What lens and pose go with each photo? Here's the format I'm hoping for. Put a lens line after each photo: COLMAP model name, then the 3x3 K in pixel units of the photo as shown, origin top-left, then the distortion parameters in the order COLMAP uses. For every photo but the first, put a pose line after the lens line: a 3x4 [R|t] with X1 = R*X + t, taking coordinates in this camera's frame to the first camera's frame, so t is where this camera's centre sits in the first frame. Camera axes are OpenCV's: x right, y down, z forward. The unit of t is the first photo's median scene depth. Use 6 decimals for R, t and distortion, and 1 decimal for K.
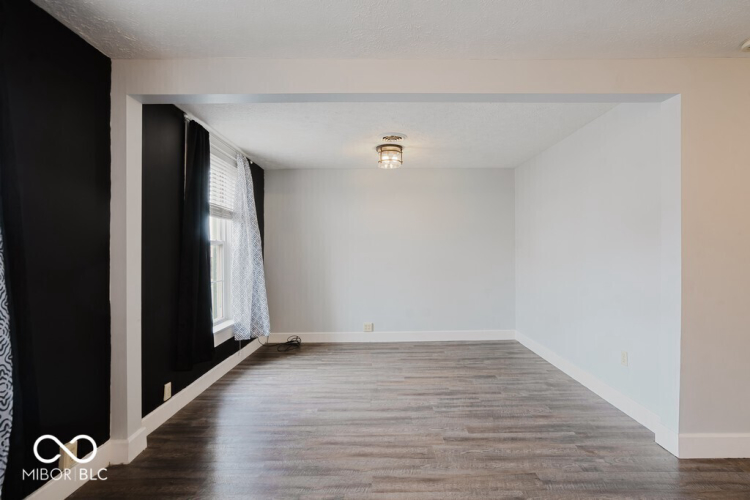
lens RADIAL K [[347.9, 0, 388.4], [0, 347.9, 254.8], [0, 0, 1]] dist [-0.037249, 0.020322]
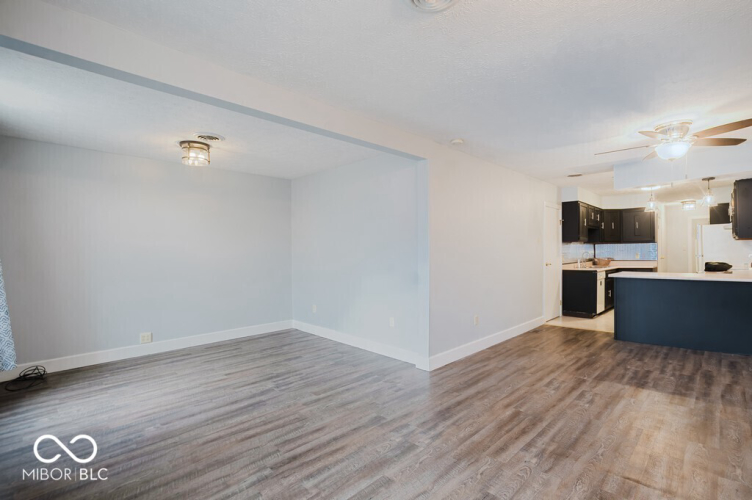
lens RADIAL K [[351.4, 0, 376.0], [0, 351.4, 250.0], [0, 0, 1]] dist [-0.040525, 0.020744]
pose [[0.721076, -0.001150, 0.692855, -0.400125], [0.010072, 0.999910, -0.008822, -0.000555], [-0.692783, 0.013340, 0.721023, -0.059977]]
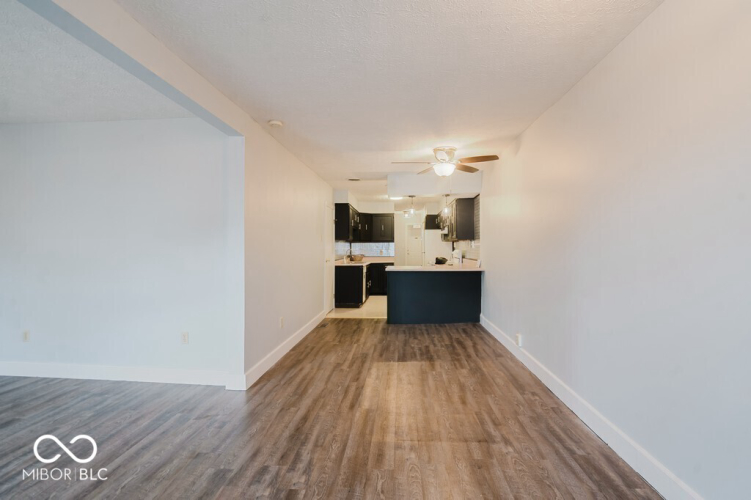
lens RADIAL K [[350.9, 0, 375.5], [0, 350.9, 250.0], [0, 0, 1]] dist [-0.040525, 0.020744]
pose [[0.090233, -0.003812, 0.995913, -0.392450], [0.001860, 0.999992, 0.003659, 0.002544], [-0.995919, 0.001522, 0.090239, 0.236803]]
